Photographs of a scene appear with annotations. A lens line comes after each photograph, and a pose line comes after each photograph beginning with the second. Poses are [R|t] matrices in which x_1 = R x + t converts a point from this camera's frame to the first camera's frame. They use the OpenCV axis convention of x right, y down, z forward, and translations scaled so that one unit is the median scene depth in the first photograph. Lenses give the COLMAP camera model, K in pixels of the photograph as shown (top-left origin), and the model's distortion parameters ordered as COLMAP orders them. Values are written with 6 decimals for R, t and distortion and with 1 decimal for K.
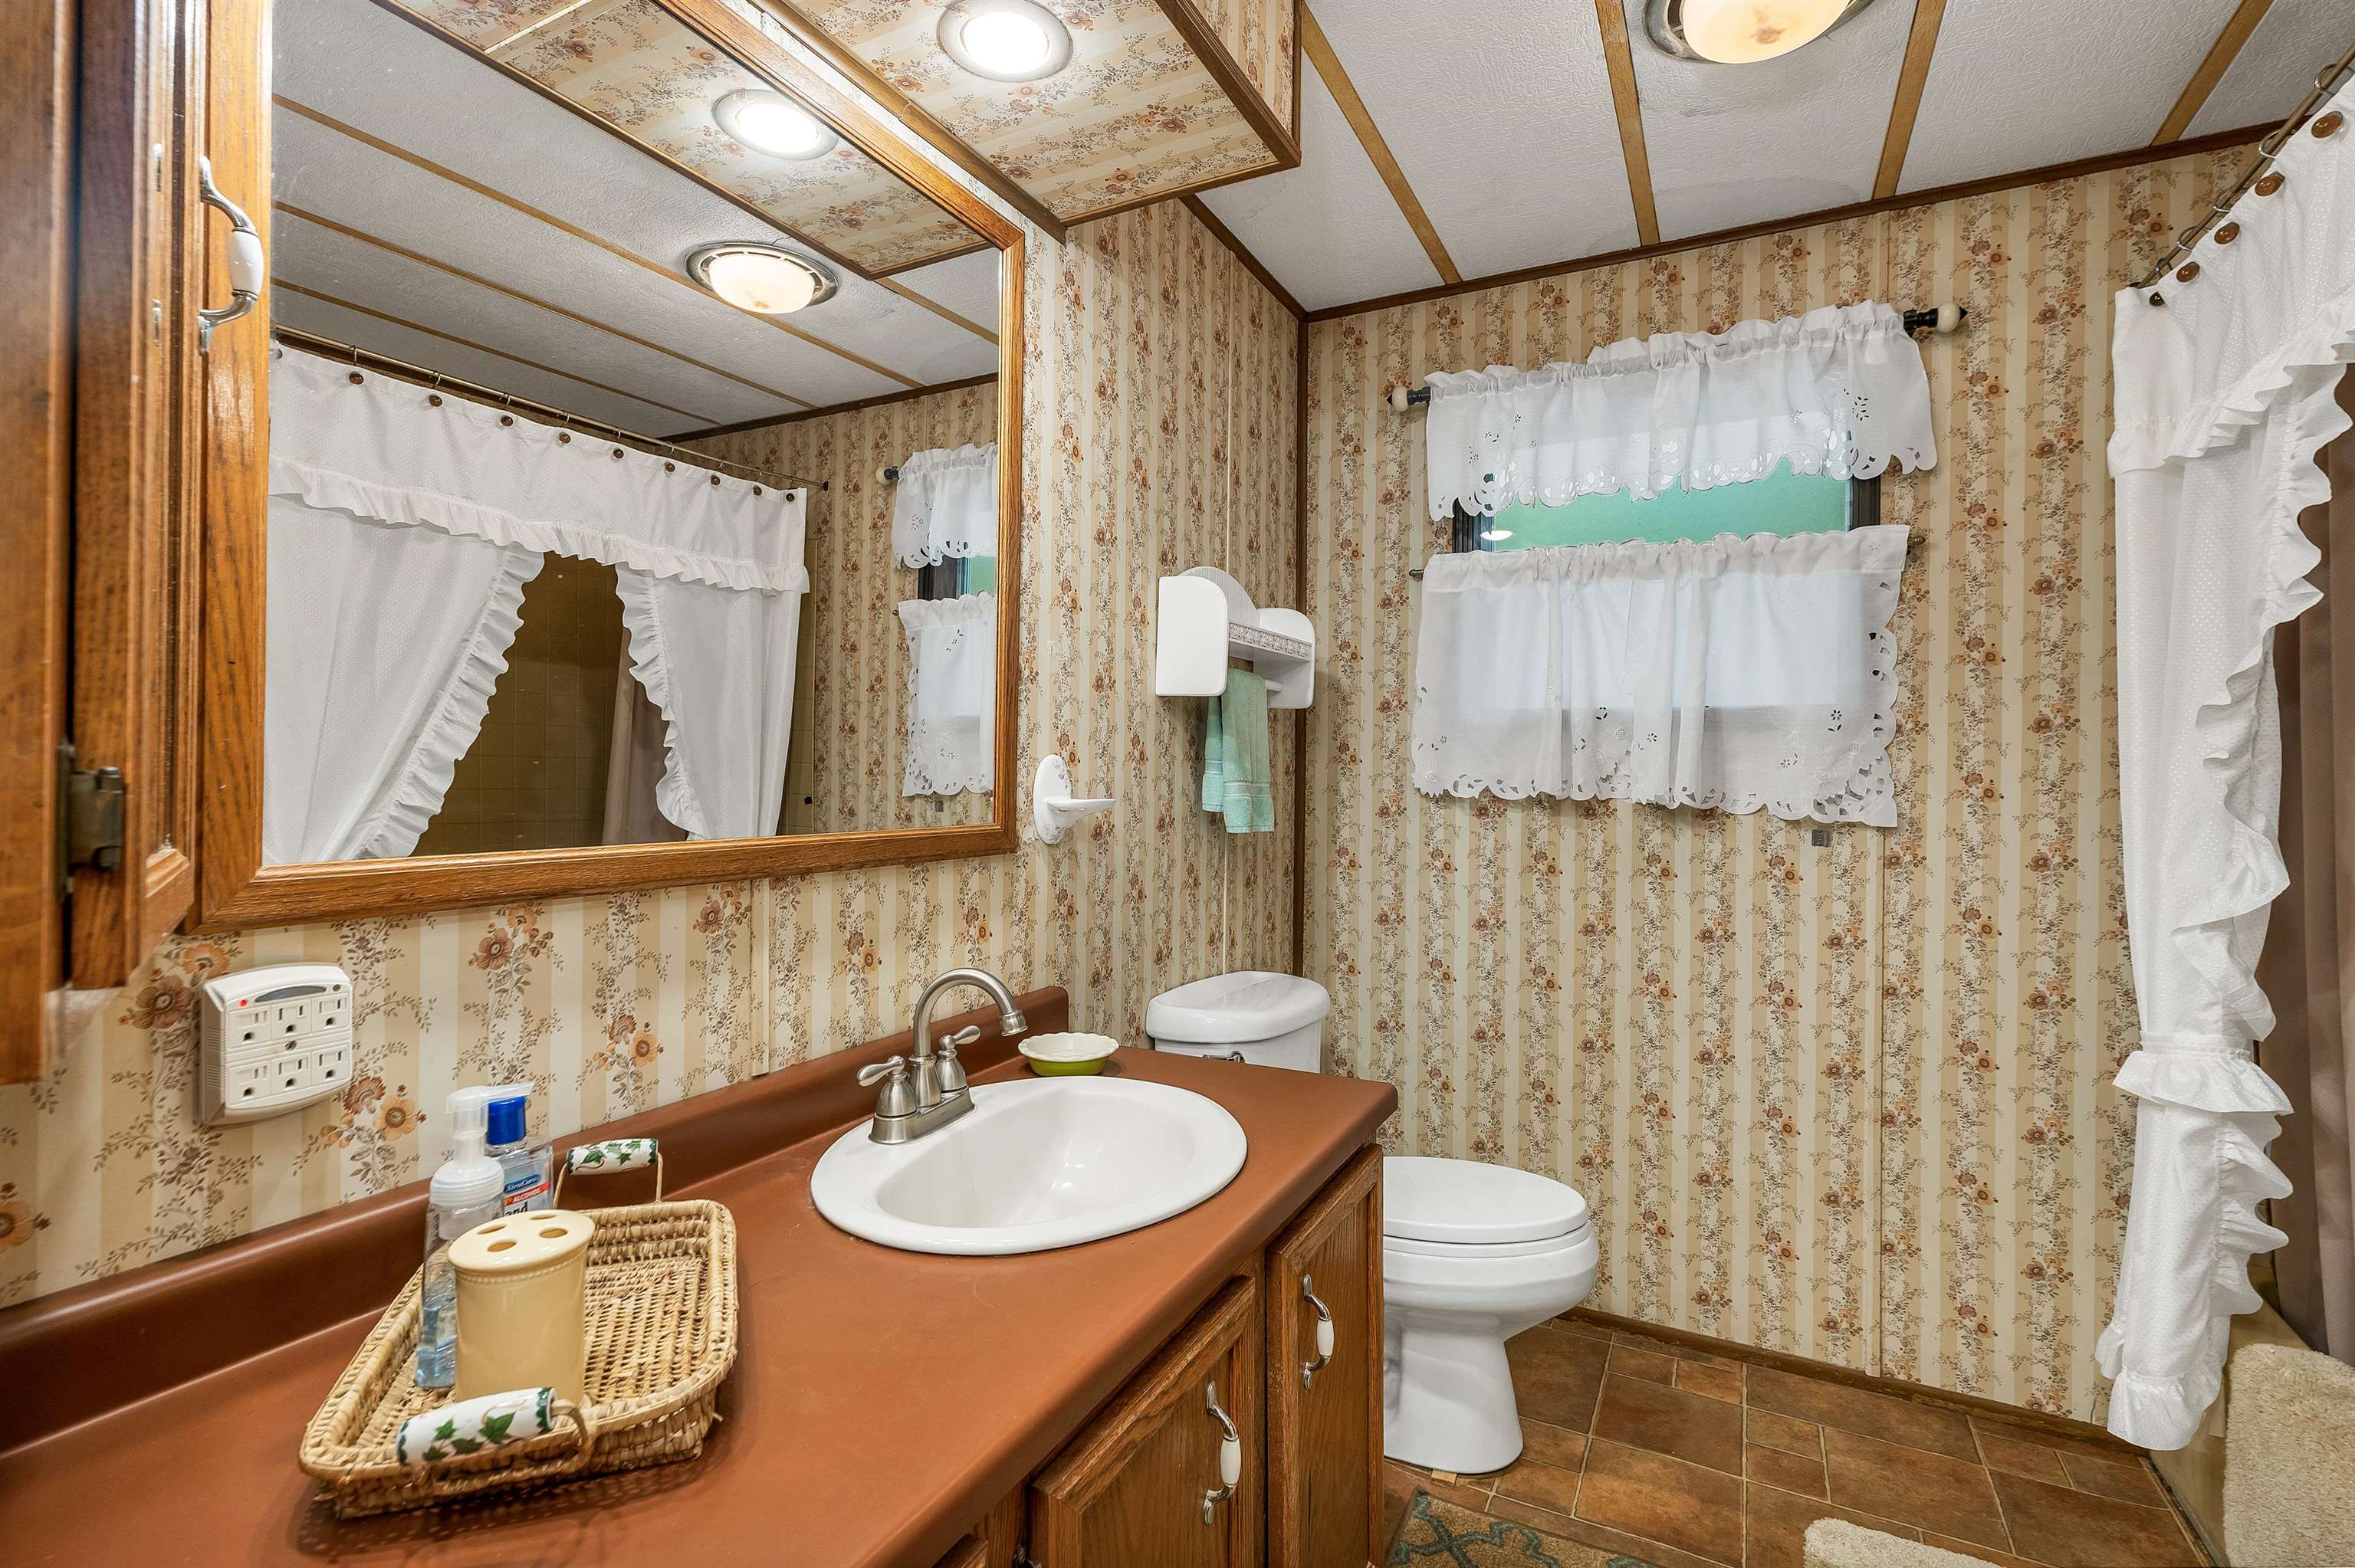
lens RADIAL K [[1096.5, 0, 1166.3], [0, 1096.5, 765.9], [0, 0, 1]] dist [0.002426, -0.000233]
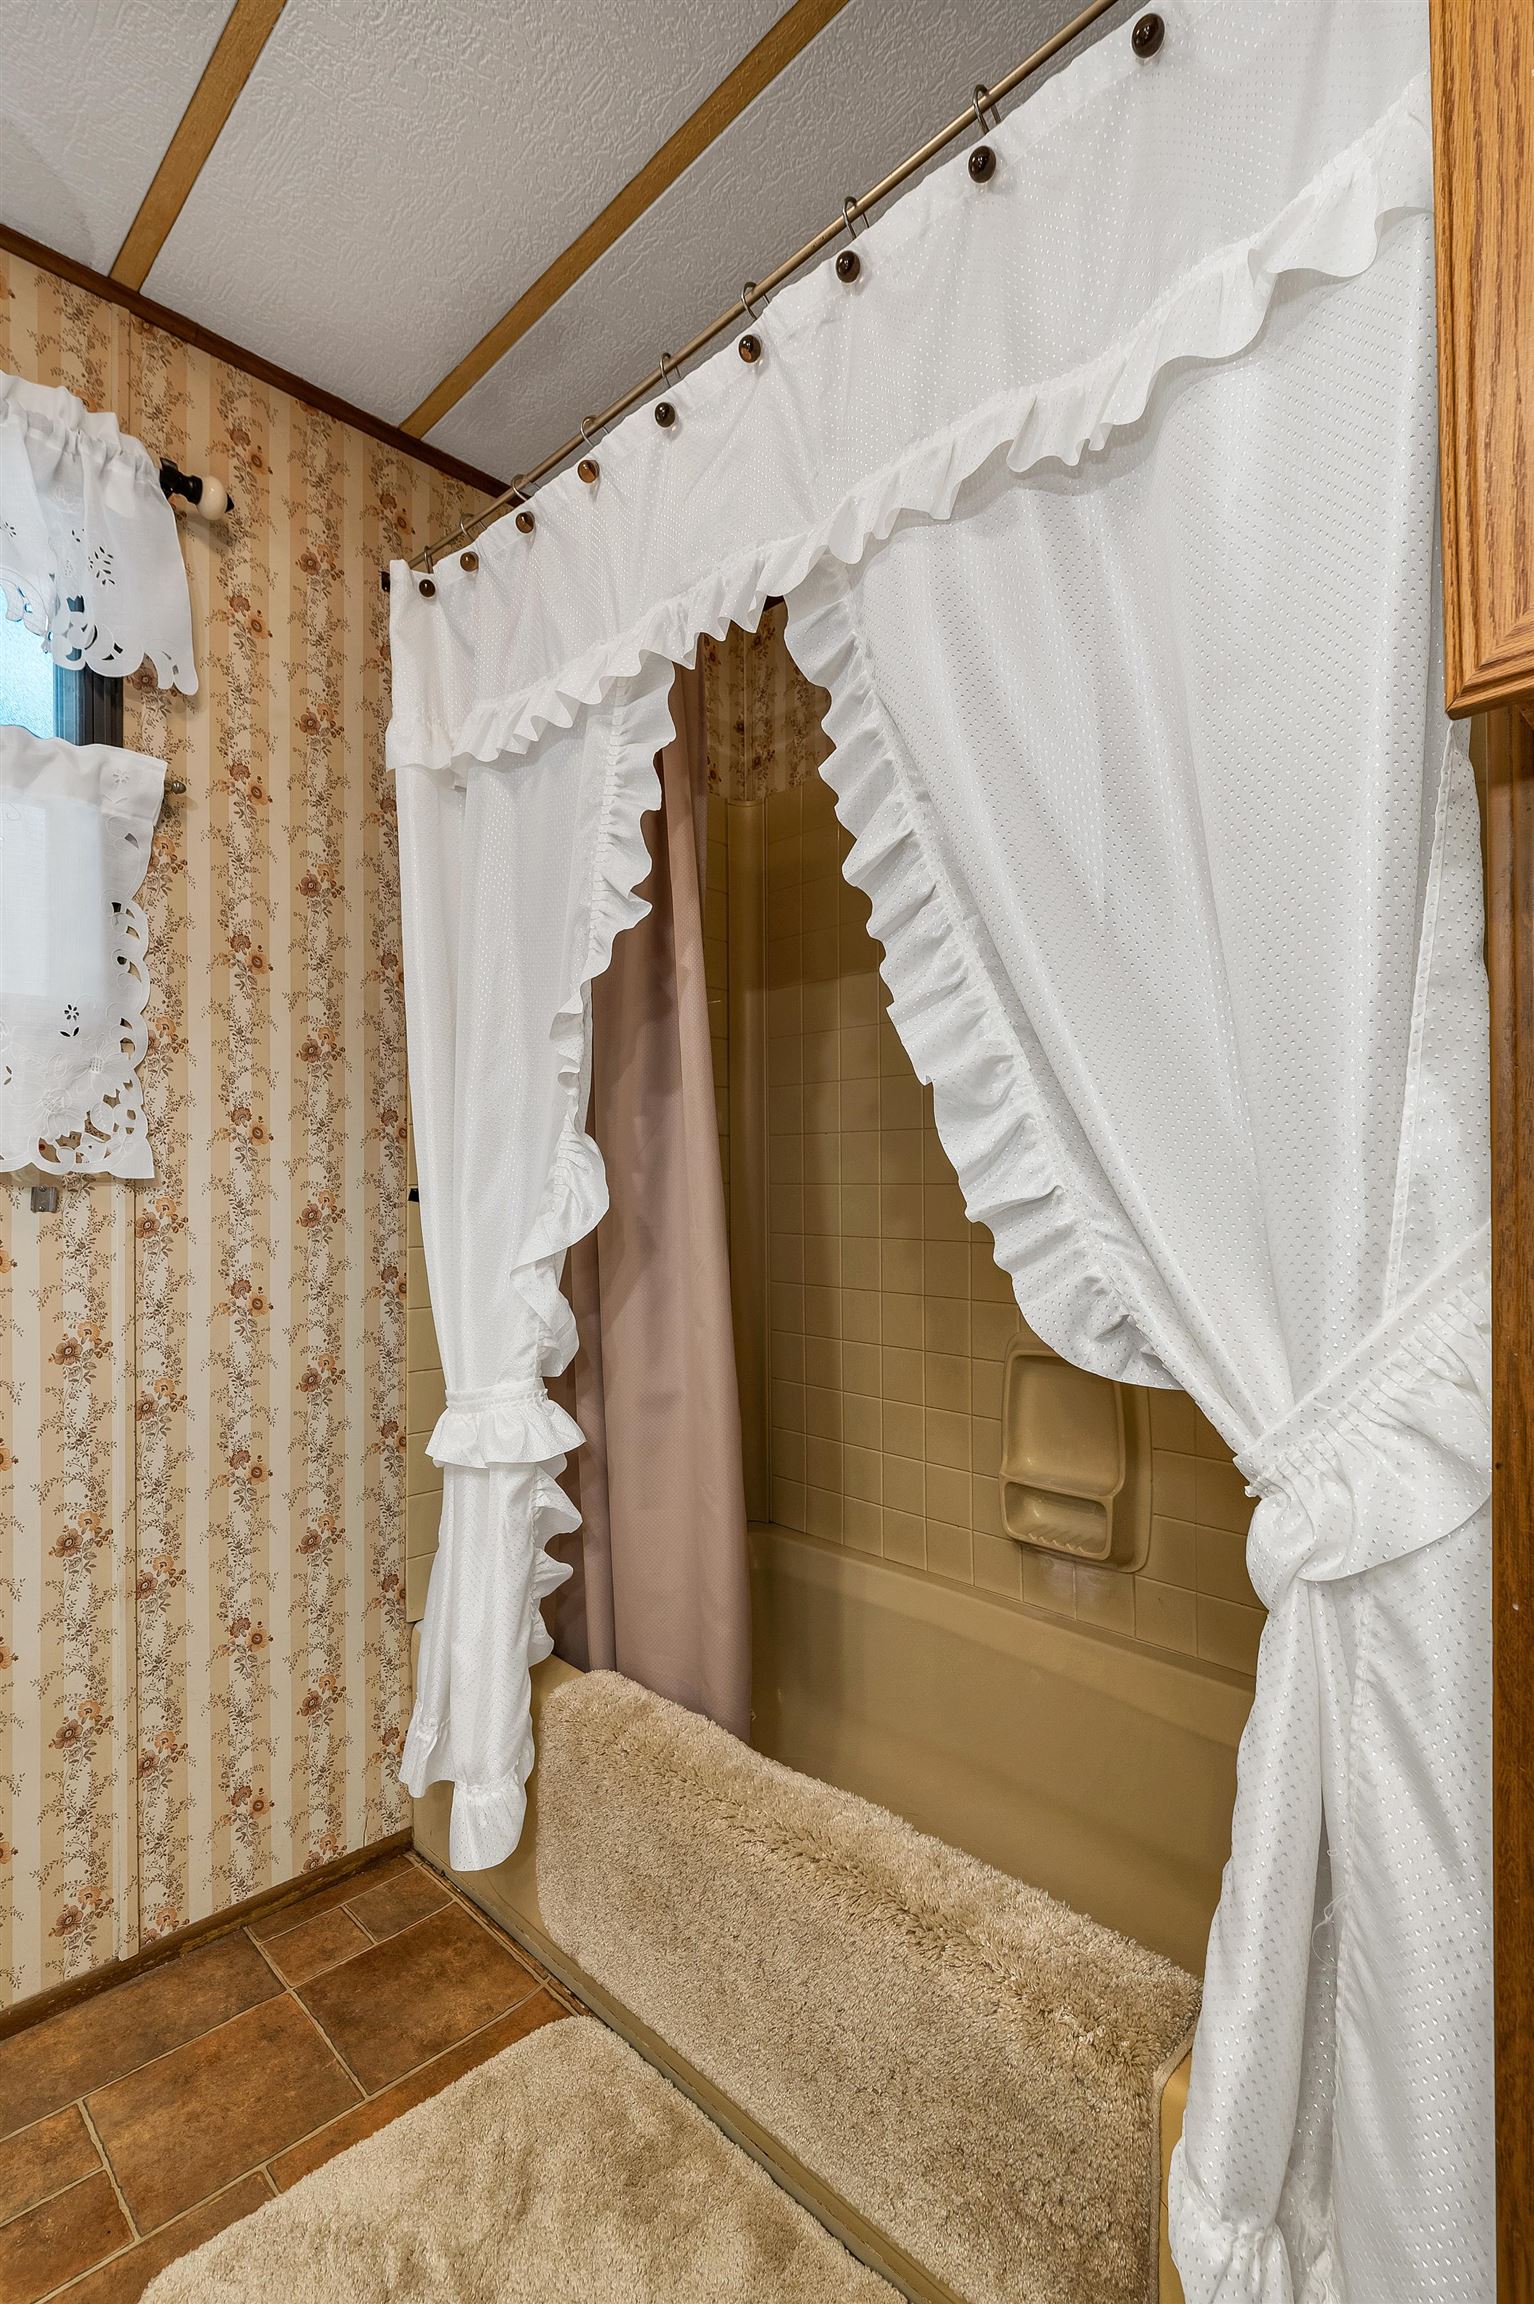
lens RADIAL K [[1073.0, 0, 762.7], [0, 1073.0, 1176.4], [0, 0, 1]] dist [0.002426, -0.000233]
pose [[0.297492, -0.011873, 0.954650, 0.111241], [0.004353, 0.999929, 0.011079, 0.048058], [-0.954714, 0.000860, 0.297523, 0.408160]]
